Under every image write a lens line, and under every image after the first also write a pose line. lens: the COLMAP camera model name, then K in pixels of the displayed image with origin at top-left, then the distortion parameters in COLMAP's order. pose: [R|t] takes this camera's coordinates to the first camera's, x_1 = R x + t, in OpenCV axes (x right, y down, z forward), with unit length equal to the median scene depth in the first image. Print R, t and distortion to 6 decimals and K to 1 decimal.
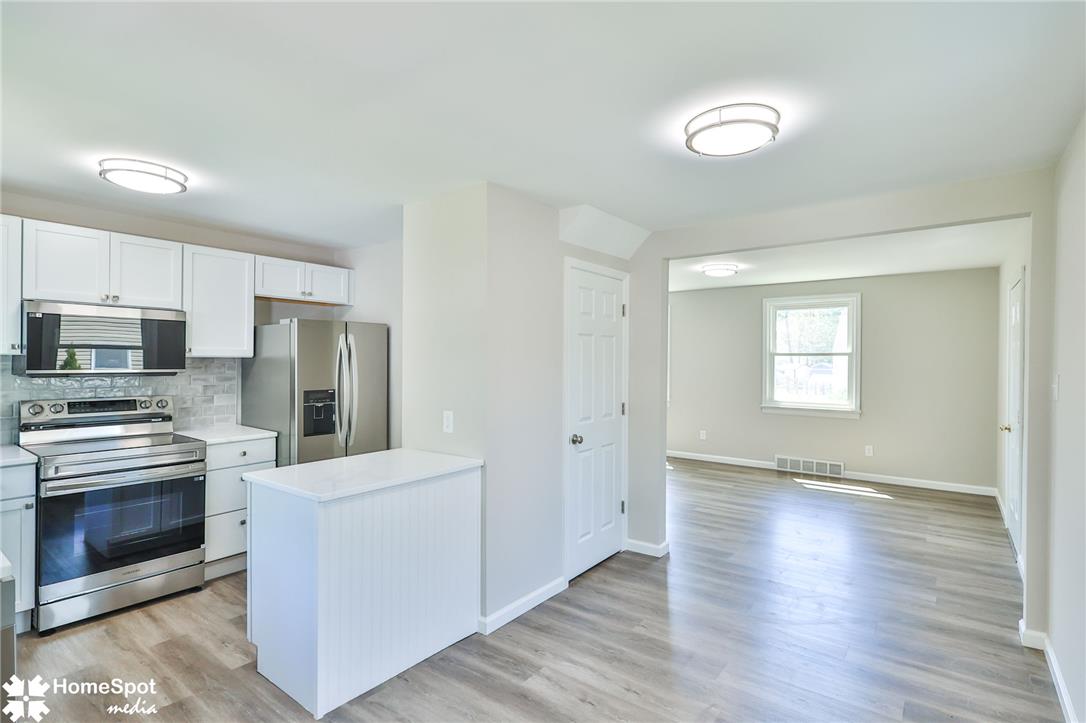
lens RADIAL K [[534.1, 0, 539.7], [0, 534.1, 356.7], [0, 0, 1]] dist [-0.000977, 0.000531]
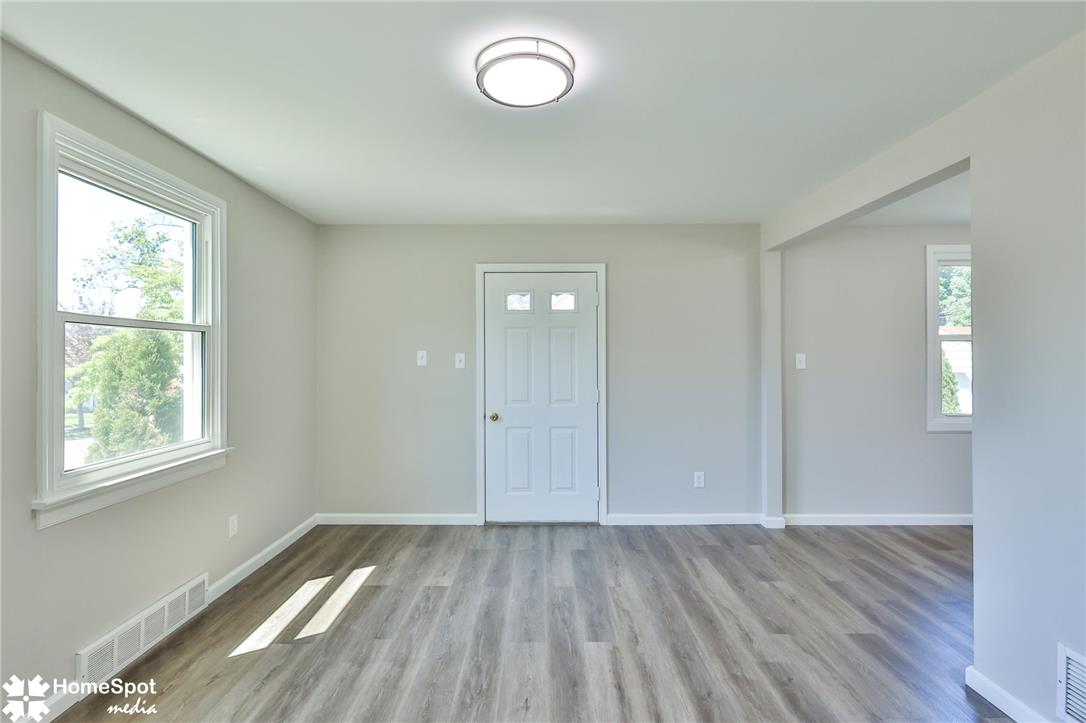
lens RADIAL K [[534.1, 0, 539.7], [0, 534.1, 356.7], [0, 0, 1]] dist [-0.000977, 0.000531]
pose [[-0.605786, -0.001279, 0.795627, 0.071873], [-0.000880, 0.999999, 0.000938, 0.028332], [-0.795627, -0.000132, -0.605786, 1.871527]]
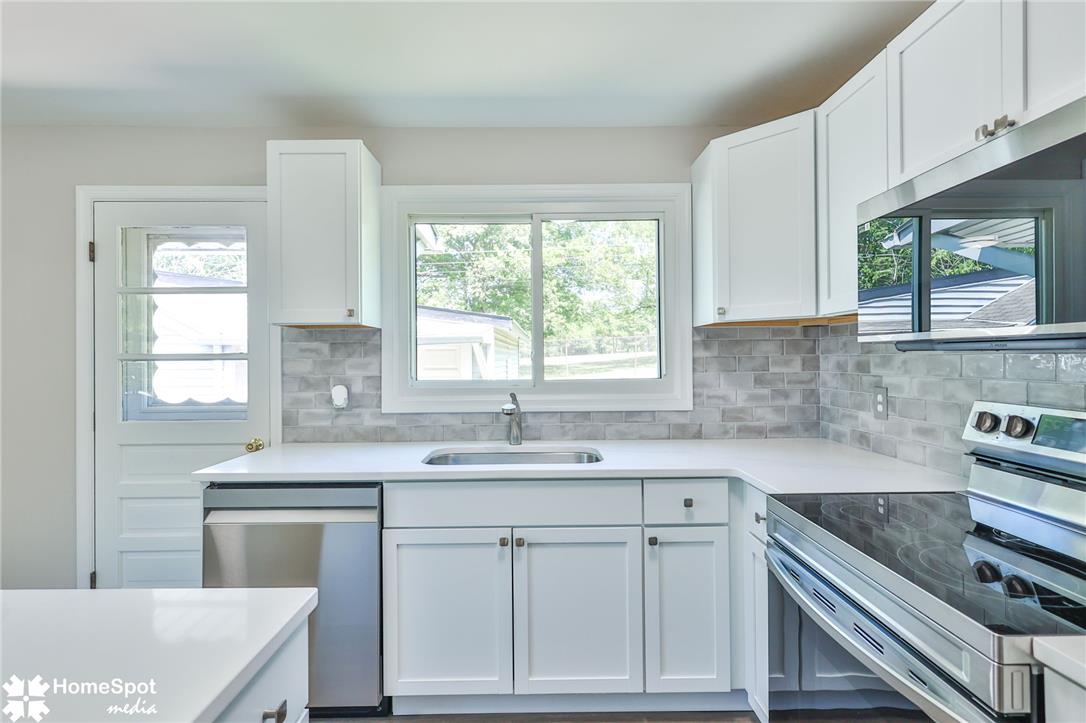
lens RADIAL K [[534.1, 0, 539.7], [0, 534.1, 356.7], [0, 0, 1]] dist [-0.000977, 0.000531]
pose [[-0.780652, -0.000160, -0.624966, -0.302764], [0.005826, 0.999955, -0.007534, 0.037754], [0.624939, -0.009522, -0.780616, 0.957420]]
